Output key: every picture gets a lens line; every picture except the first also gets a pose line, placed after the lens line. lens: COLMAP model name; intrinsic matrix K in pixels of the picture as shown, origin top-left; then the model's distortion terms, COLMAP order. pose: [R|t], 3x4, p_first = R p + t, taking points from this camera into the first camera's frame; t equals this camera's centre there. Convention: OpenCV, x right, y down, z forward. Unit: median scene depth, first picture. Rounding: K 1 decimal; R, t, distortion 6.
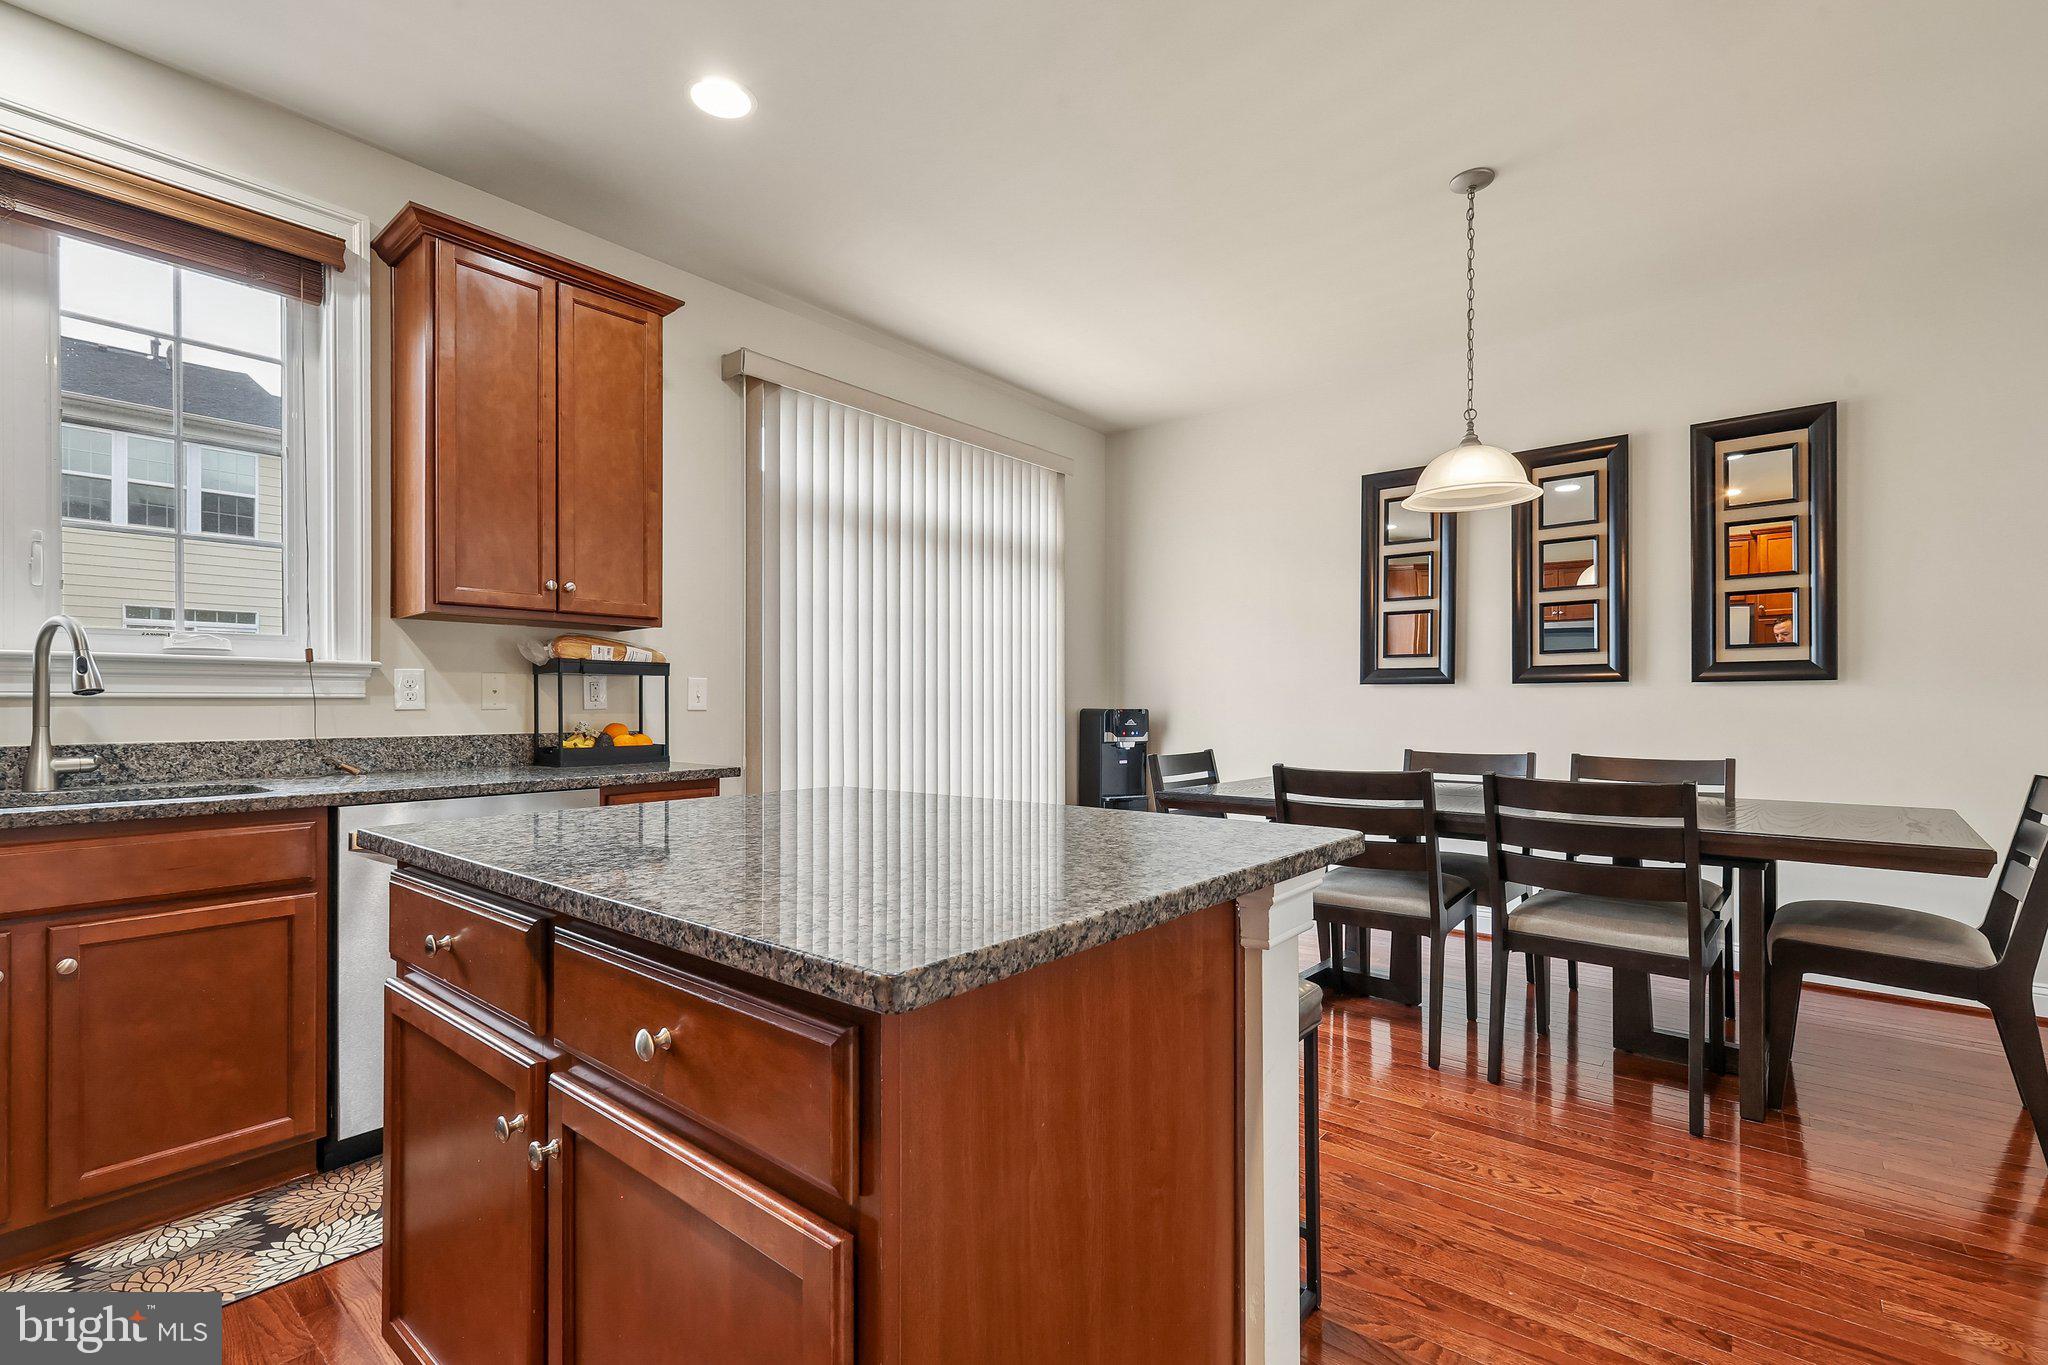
lens RADIAL K [[902.2, 0, 1040.3], [0, 902.2, 709.8], [0, 0, 1]] dist [0.007631, -0.001316]
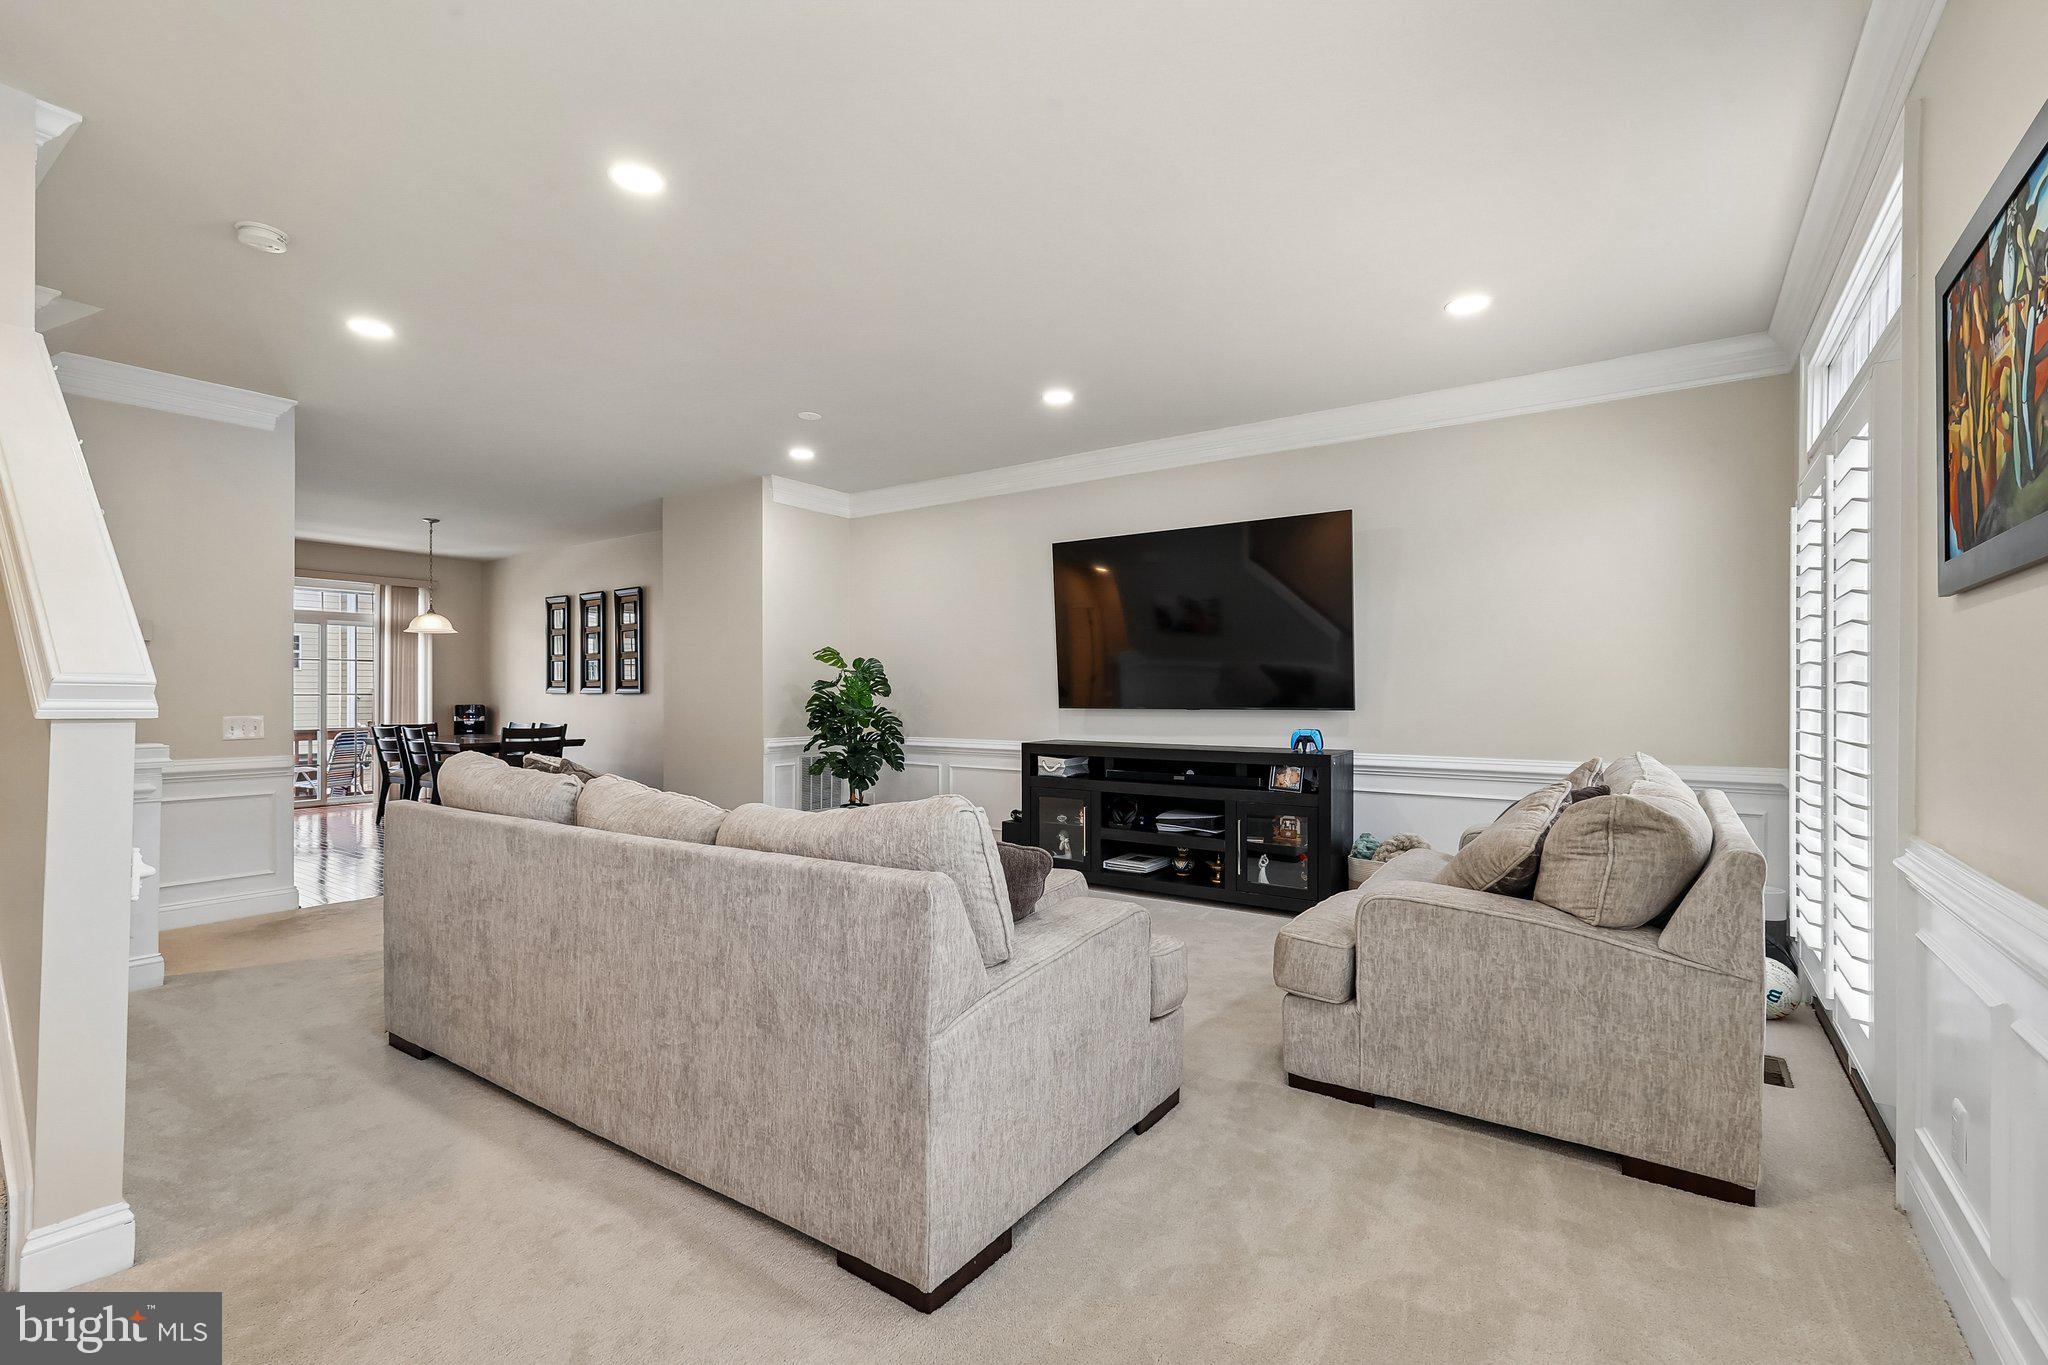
lens RADIAL K [[902.2, 0, 1024.9], [0, 902.2, 699.6], [0, 0, 1]] dist [0.007631, -0.001316]
pose [[0.998820, 0.009396, 0.047652, 2.194329], [-0.009260, 0.999952, -0.003084, -0.030649], [-0.047679, 0.002639, 0.998859, -1.884261]]
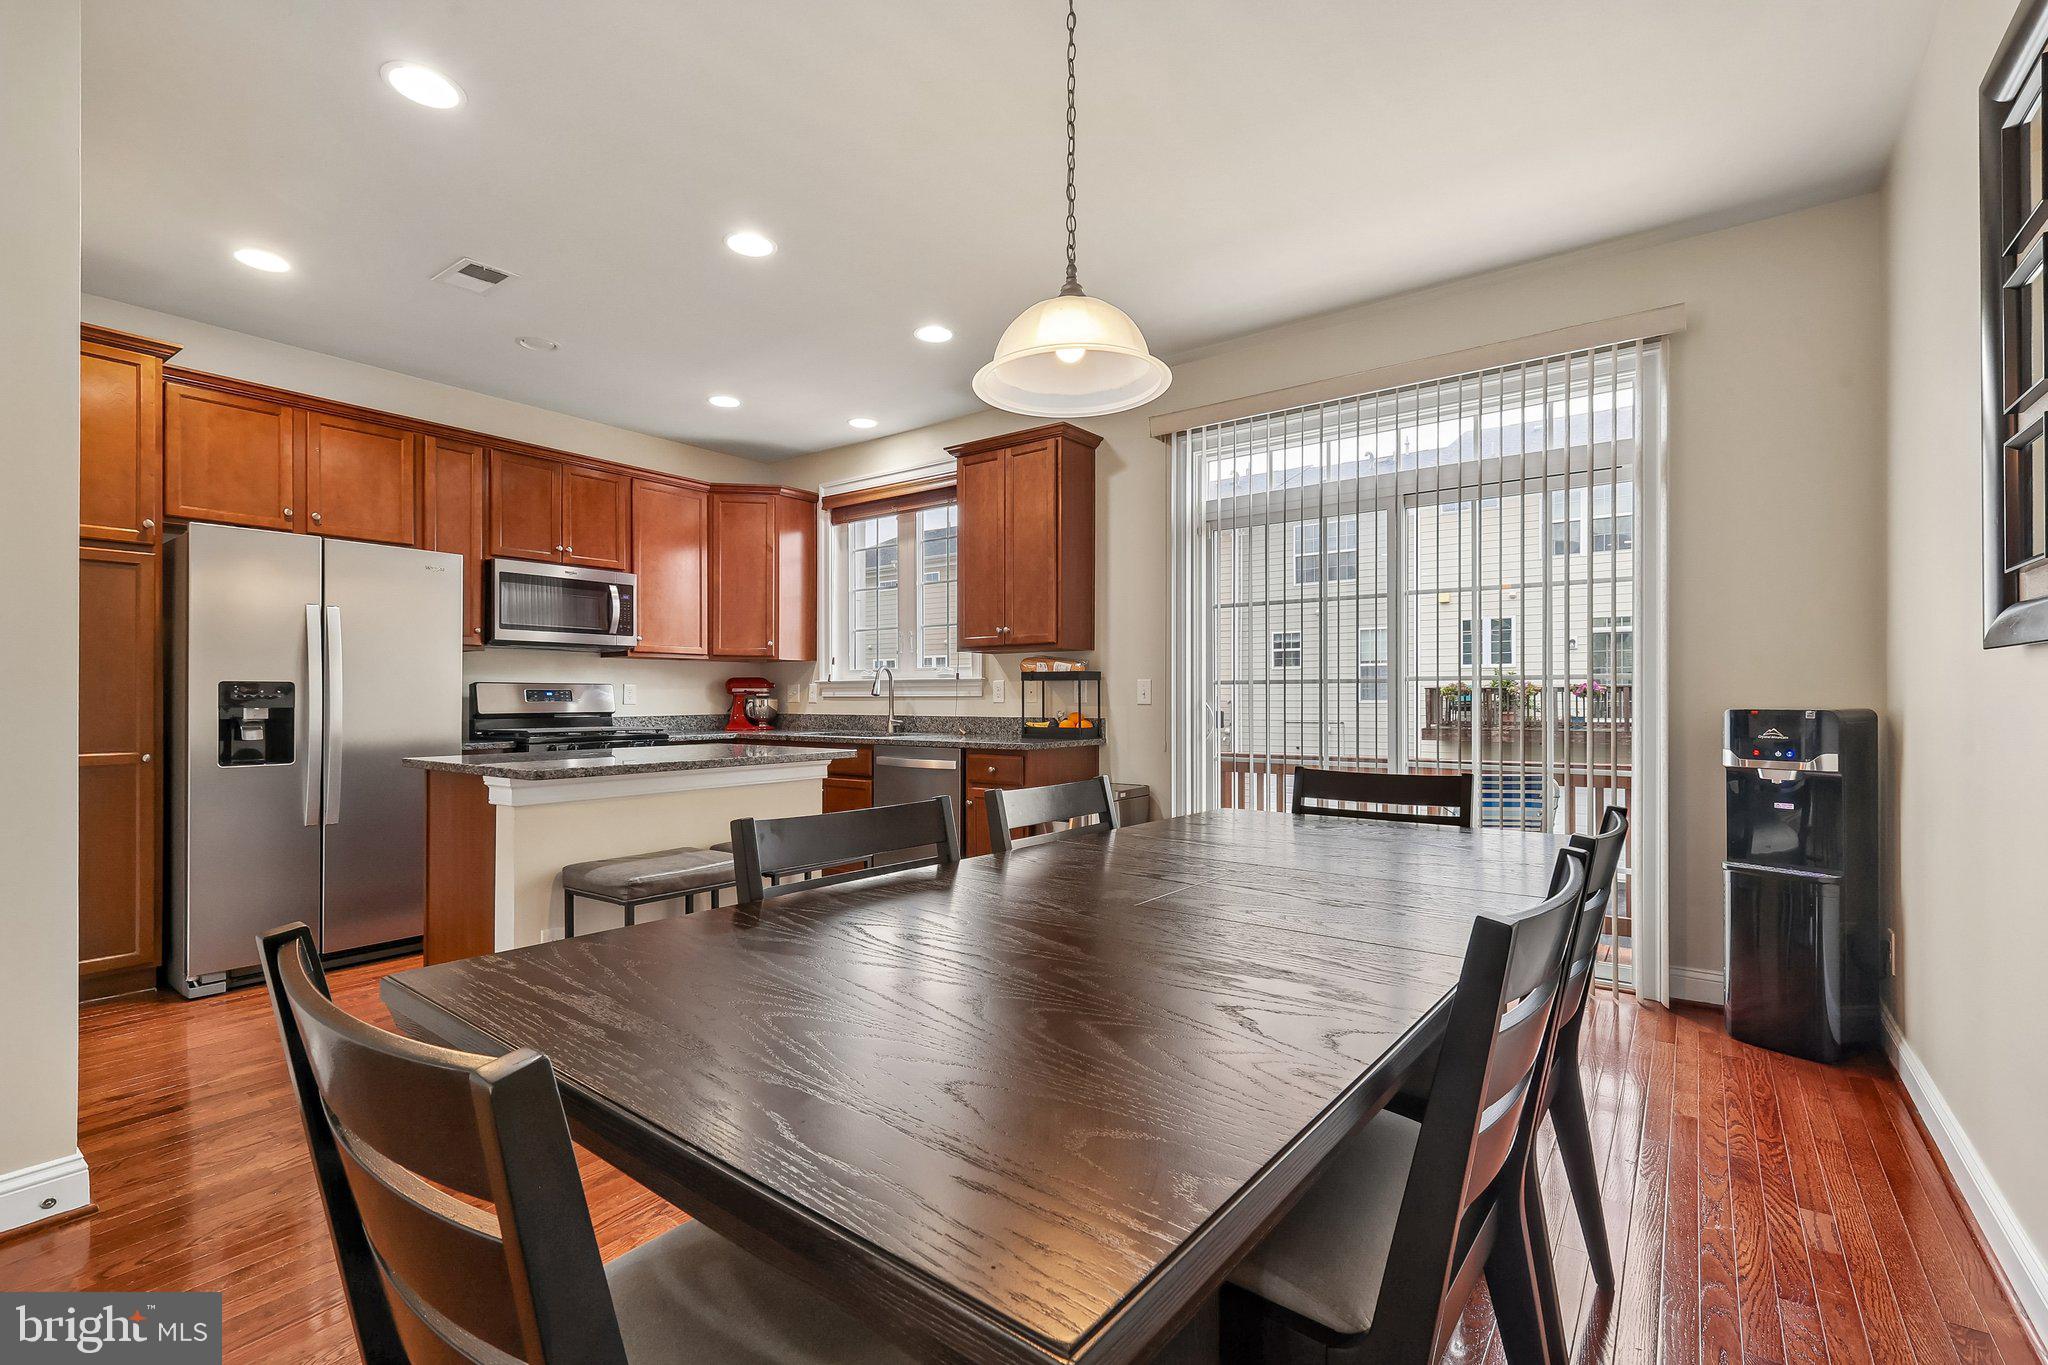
lens RADIAL K [[902.2, 0, 1035.0], [0, 902.2, 690.5], [0, 0, 1]] dist [0.007631, -0.001316]
pose [[0.039024, -0.000828, -0.999238, 1.122872], [0.000463, 1.000000, -0.000811, -0.021777], [0.999238, -0.000431, 0.039024, 0.968185]]
